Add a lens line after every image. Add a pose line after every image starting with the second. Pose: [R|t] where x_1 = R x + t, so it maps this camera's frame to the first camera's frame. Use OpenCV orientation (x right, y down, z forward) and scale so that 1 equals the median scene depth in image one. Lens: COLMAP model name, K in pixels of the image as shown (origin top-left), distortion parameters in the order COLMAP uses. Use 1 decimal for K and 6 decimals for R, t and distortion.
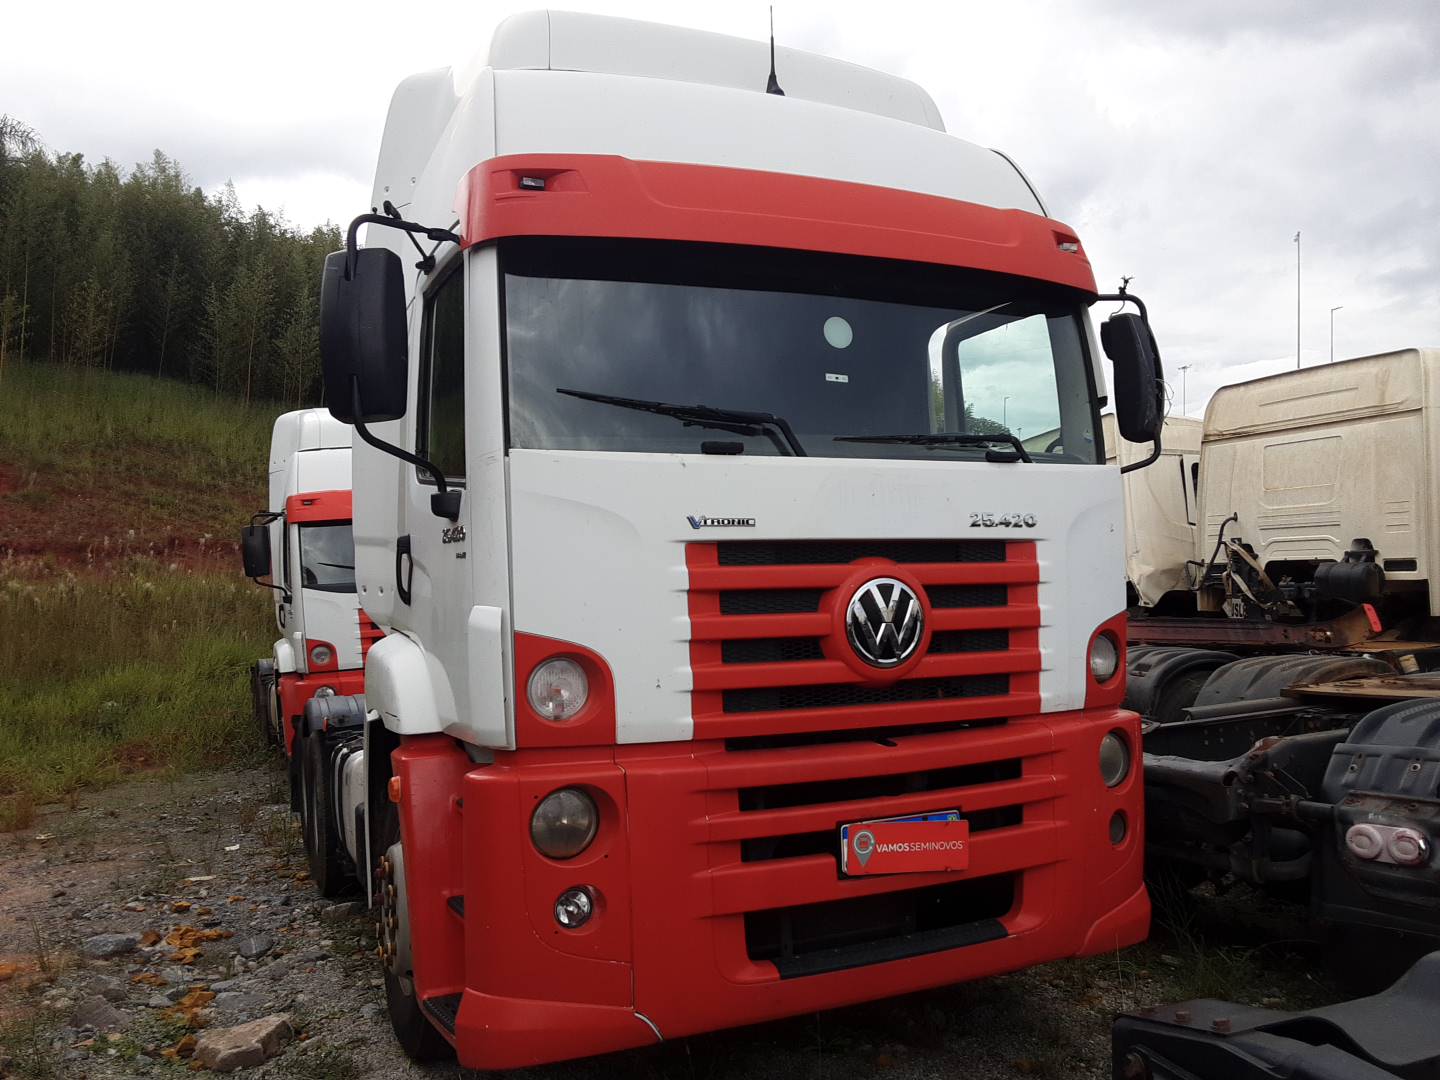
lens RADIAL K [[1167.8, 0, 743.9], [0, 1167.8, 580.5], [0, 0, 1]] dist [0.118635, -0.183449]
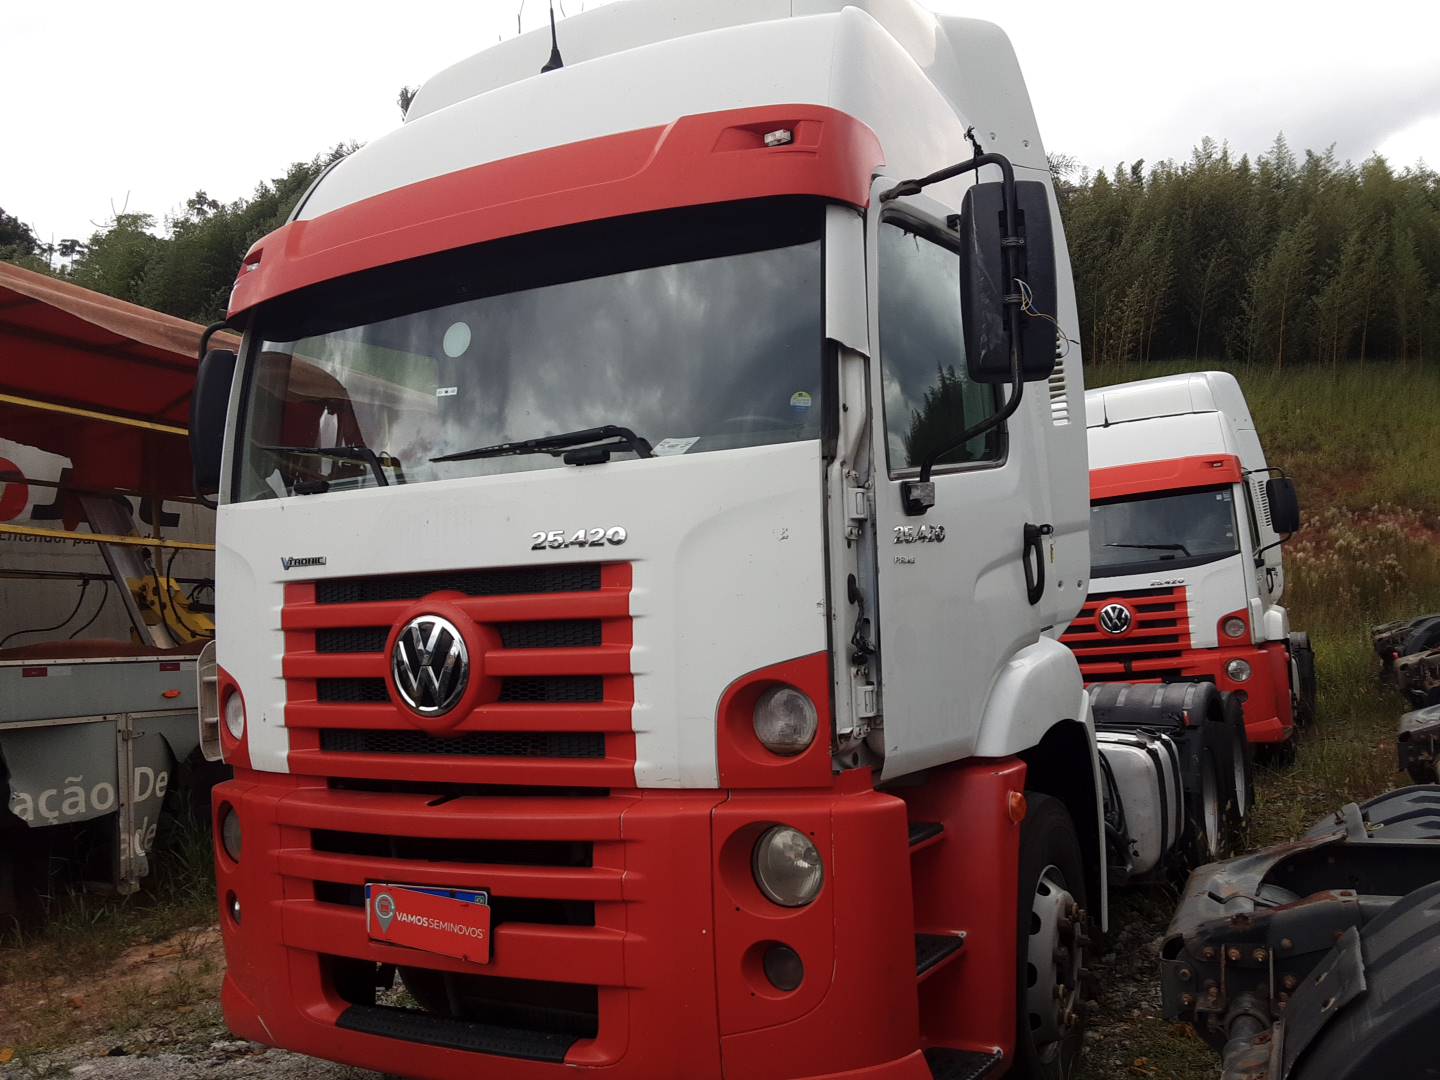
lens RADIAL K [[1167.8, 0, 743.9], [0, 1167.8, 580.5], [0, 0, 1]] dist [0.118635, -0.183449]
pose [[0.603754, -0.013623, -0.797054, 0.921666], [0.035189, 0.999335, 0.009575, -0.027109], [0.796394, -0.033829, 0.603832, 0.614835]]
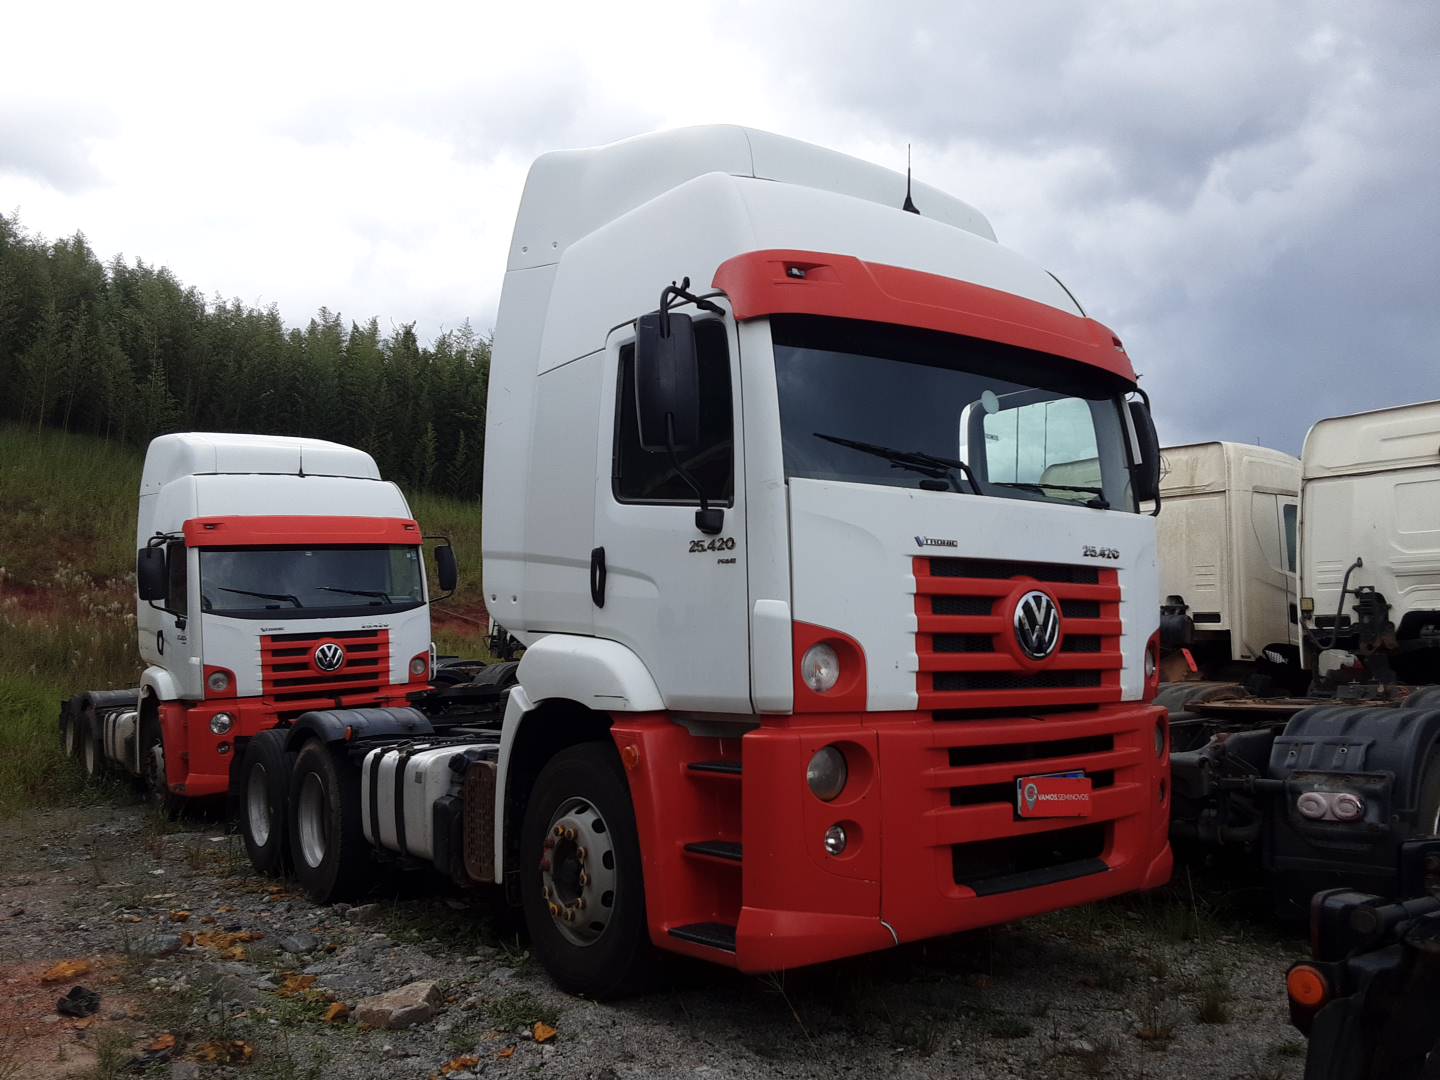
lens RADIAL K [[1167.8, 0, 743.9], [0, 1167.8, 580.5], [0, 0, 1]] dist [0.118635, -0.183449]
pose [[0.974301, 0.035022, 0.222511, -0.462524], [-0.024177, 0.998392, -0.051279, 0.057669], [-0.223949, 0.044581, 0.973581, -0.192701]]
